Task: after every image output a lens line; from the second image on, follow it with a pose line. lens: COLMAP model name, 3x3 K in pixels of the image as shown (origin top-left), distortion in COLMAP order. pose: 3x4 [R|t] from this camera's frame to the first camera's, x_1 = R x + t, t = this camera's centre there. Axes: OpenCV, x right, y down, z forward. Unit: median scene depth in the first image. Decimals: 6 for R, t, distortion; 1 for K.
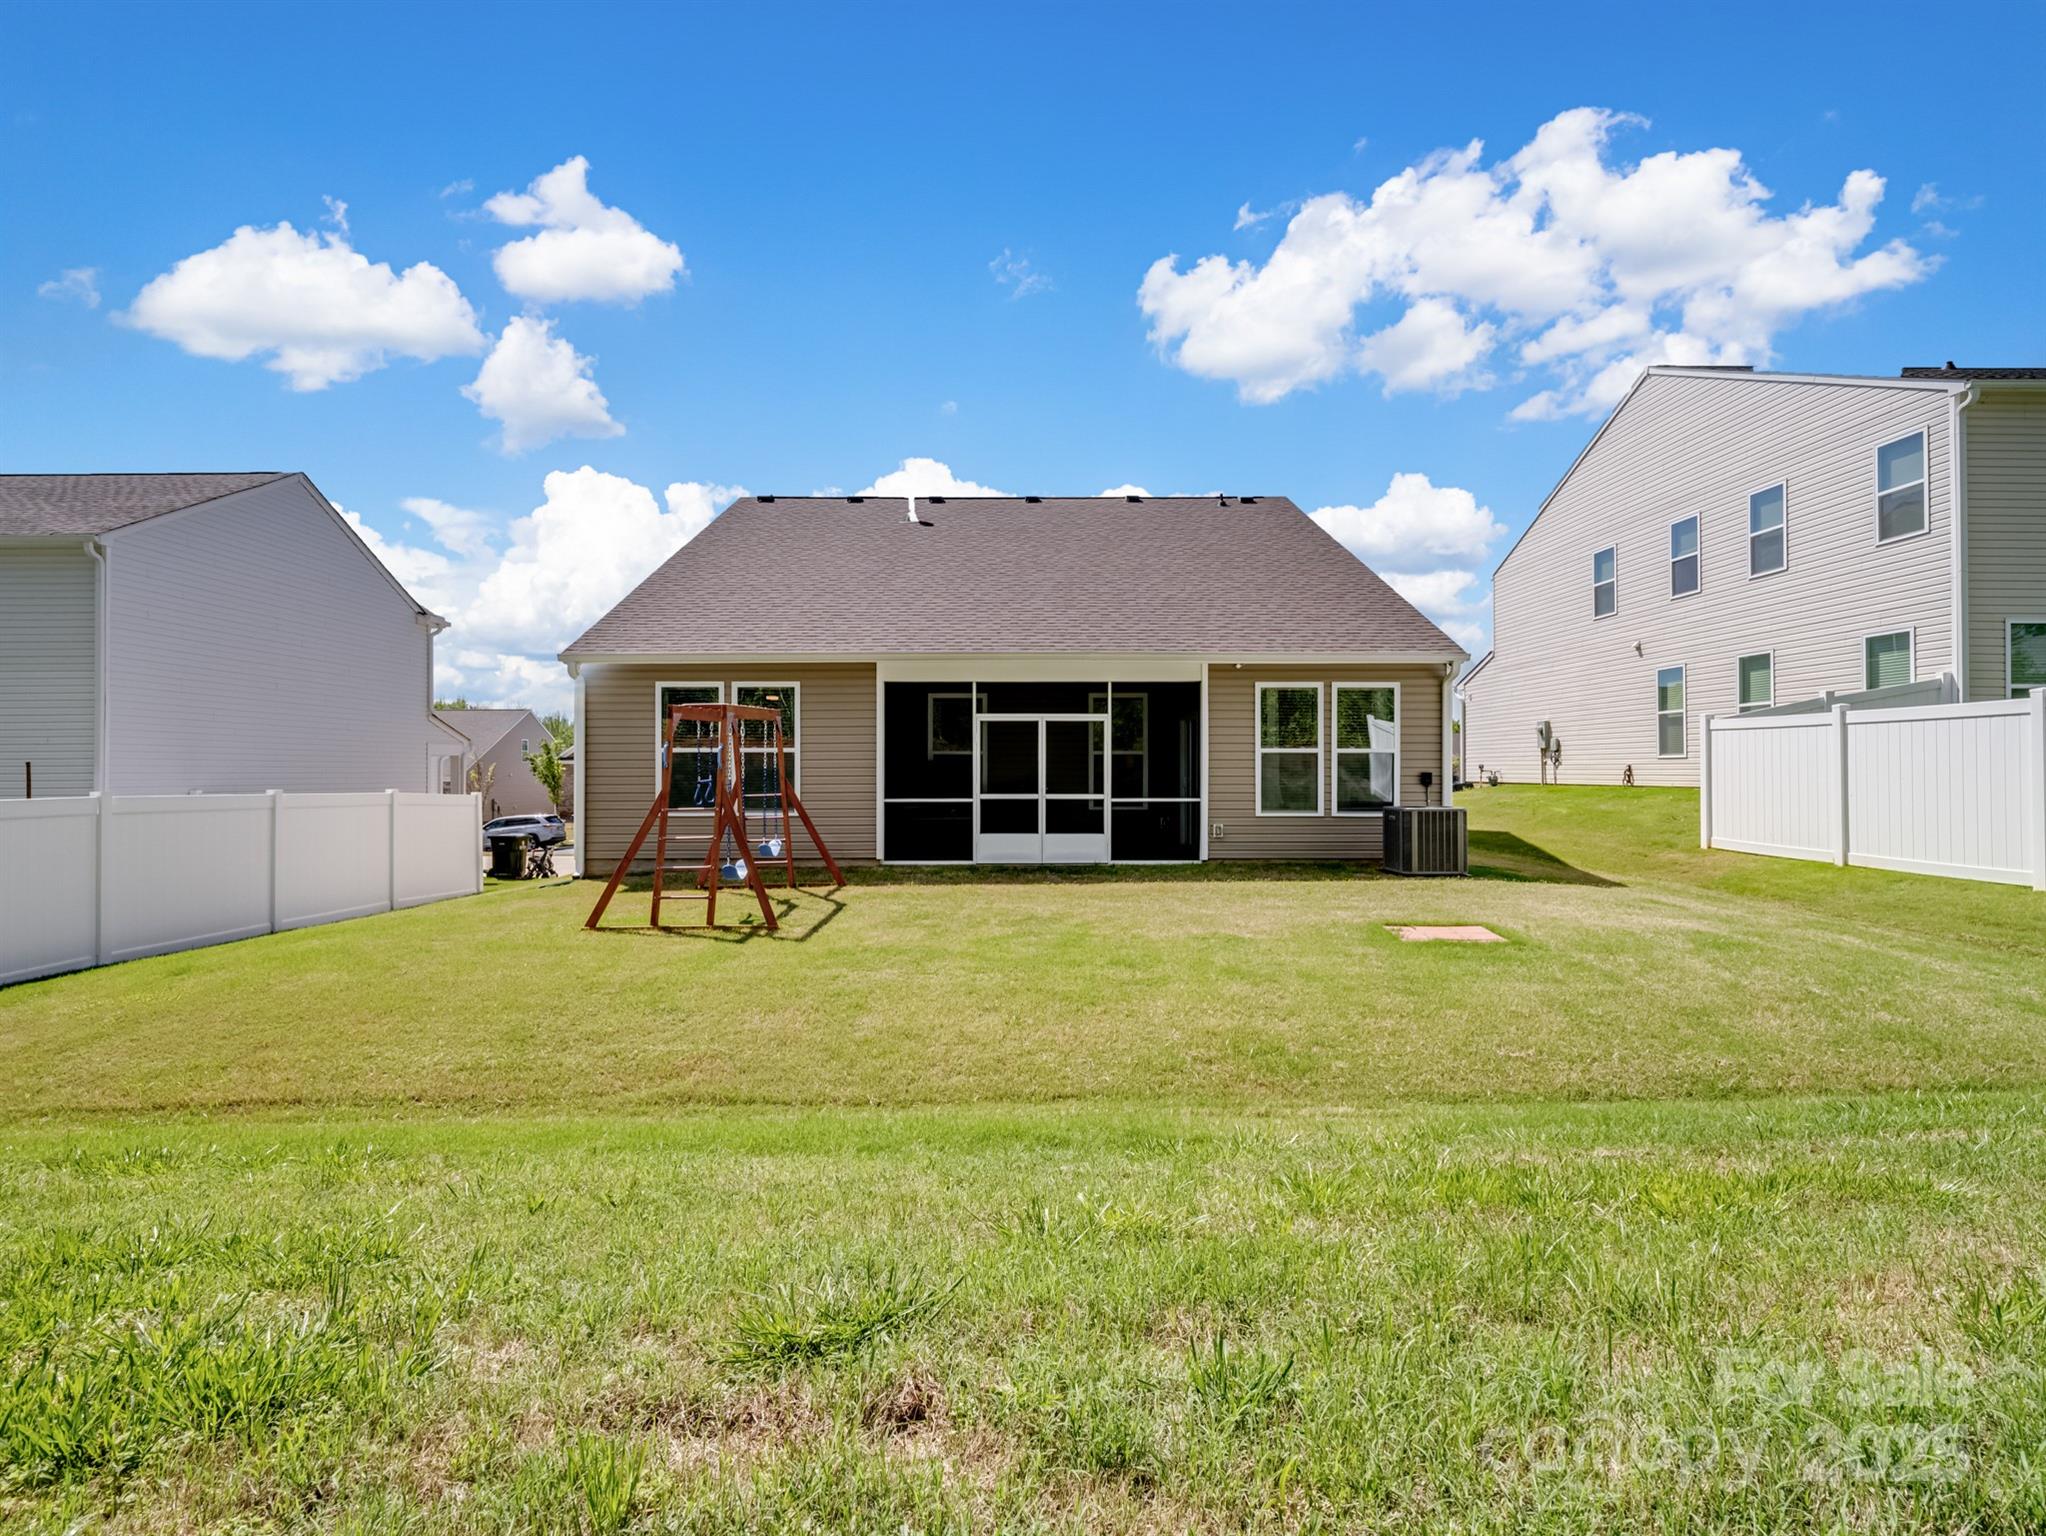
lens RADIAL K [[985.4, 0, 1006.3], [0, 985.4, 767.2], [0, 0, 1]] dist [-0.004630, -0.000525]
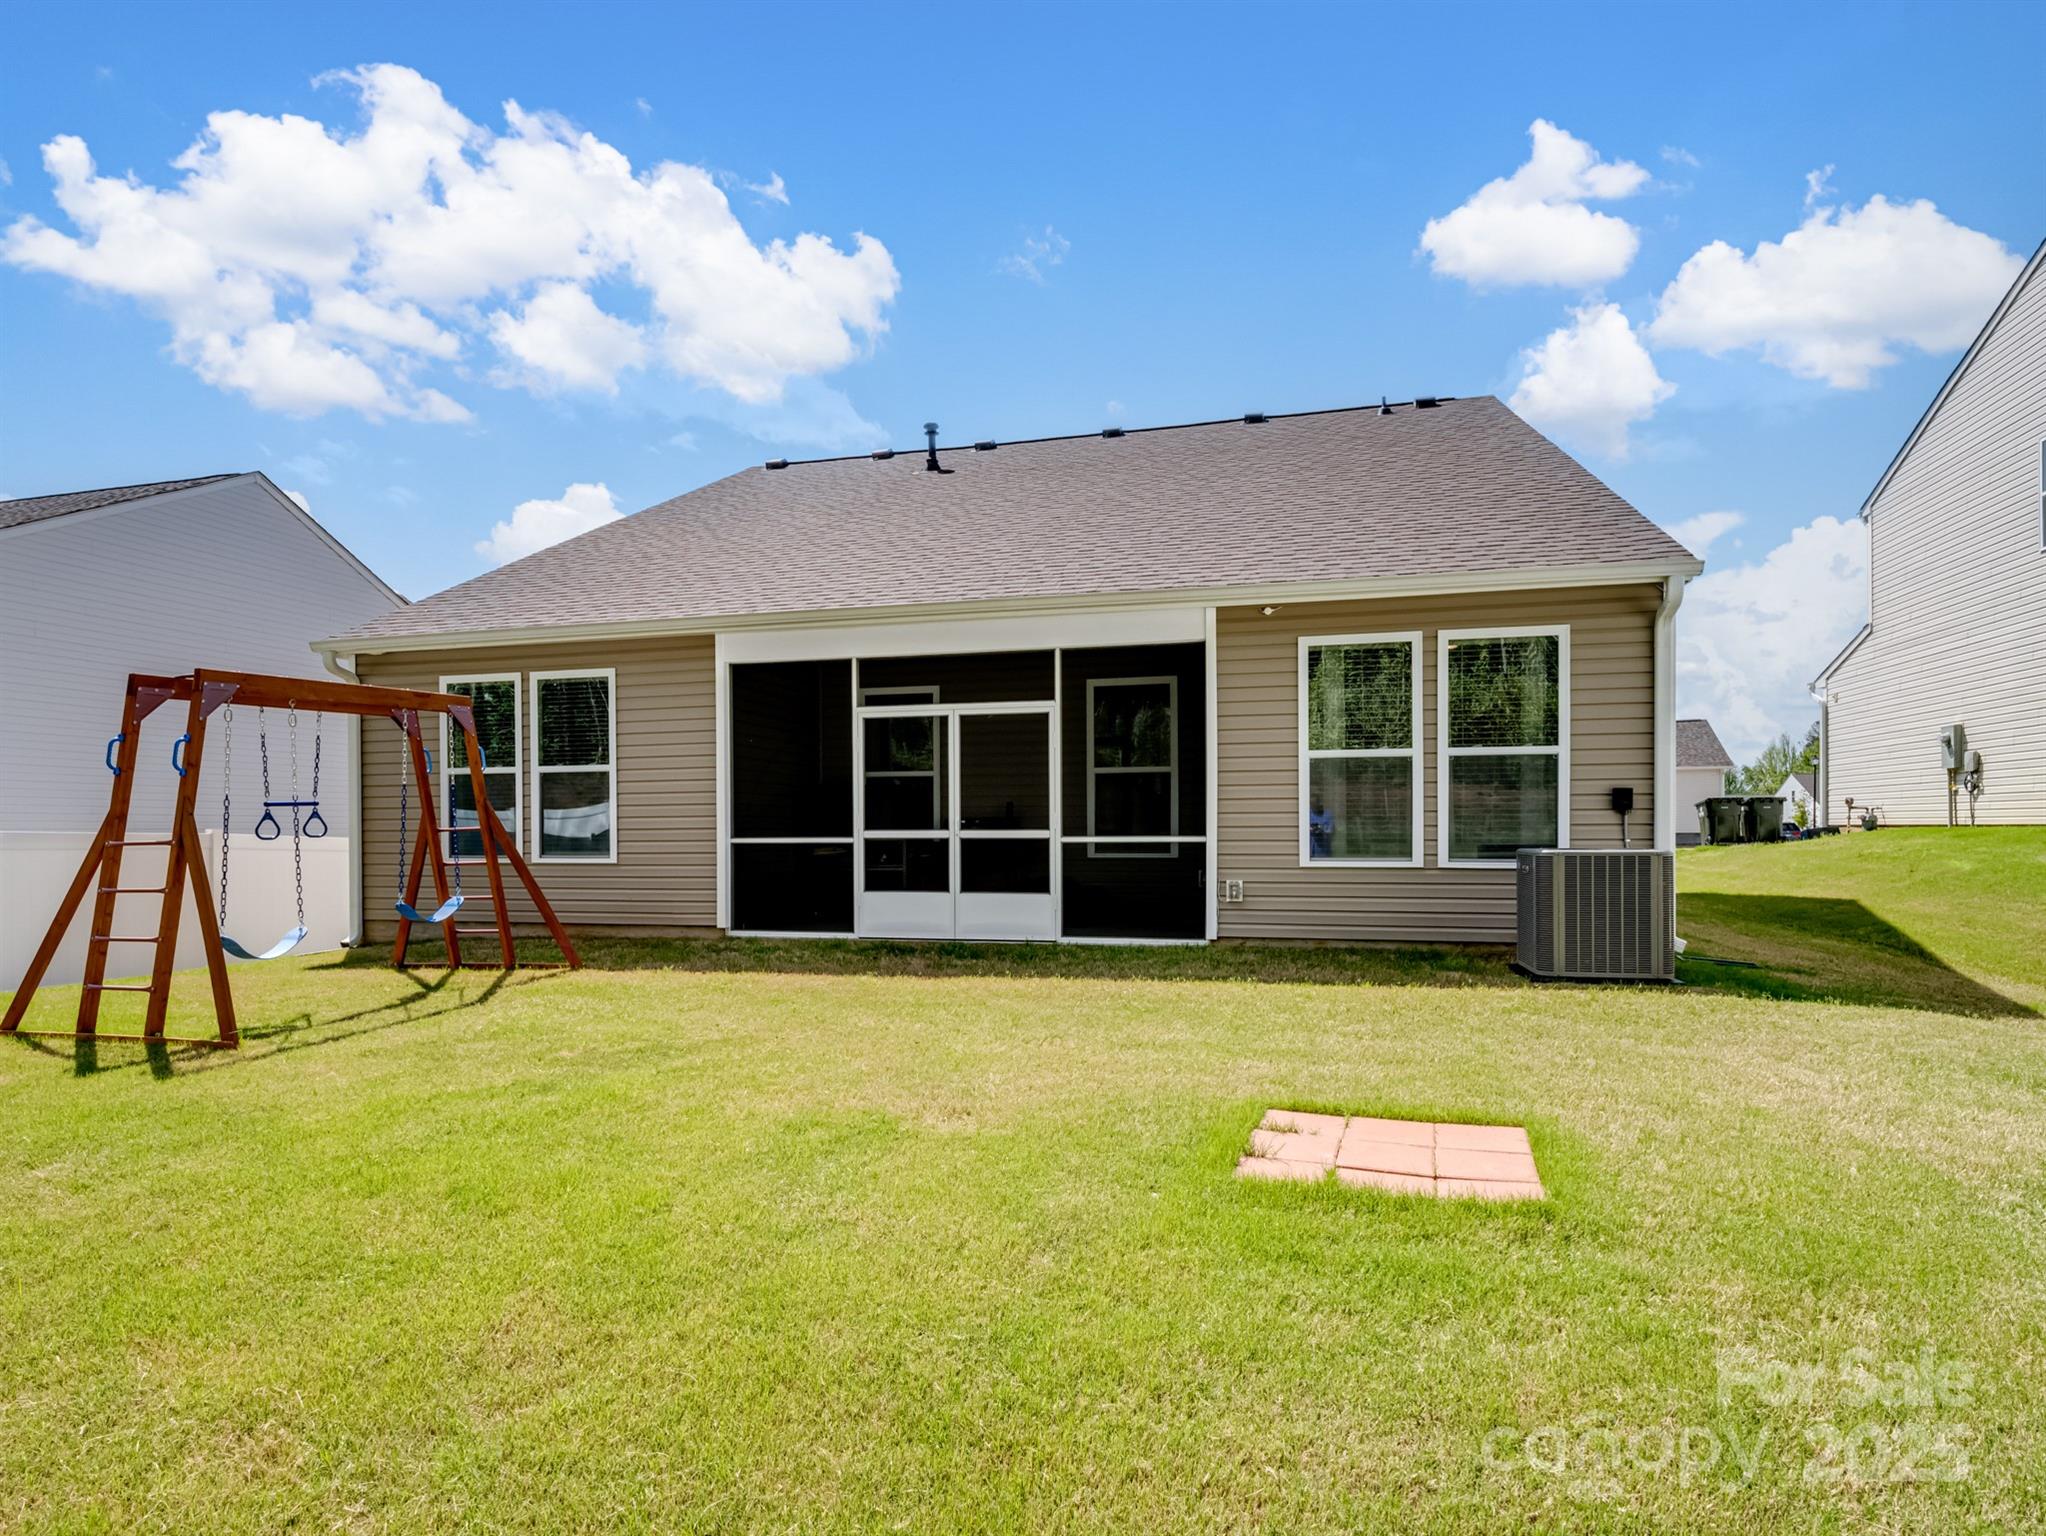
lens RADIAL K [[1076.2, 0, 1024.0], [0, 1076.2, 841.3], [0, 0, 1]] dist [-0.003891, -0.000523]
pose [[0.969483, -0.000932, -0.245155, 0.249659], [0.005227, 0.999844, 0.016869, 0.022851], [0.245101, -0.017635, 0.969337, 0.339239]]
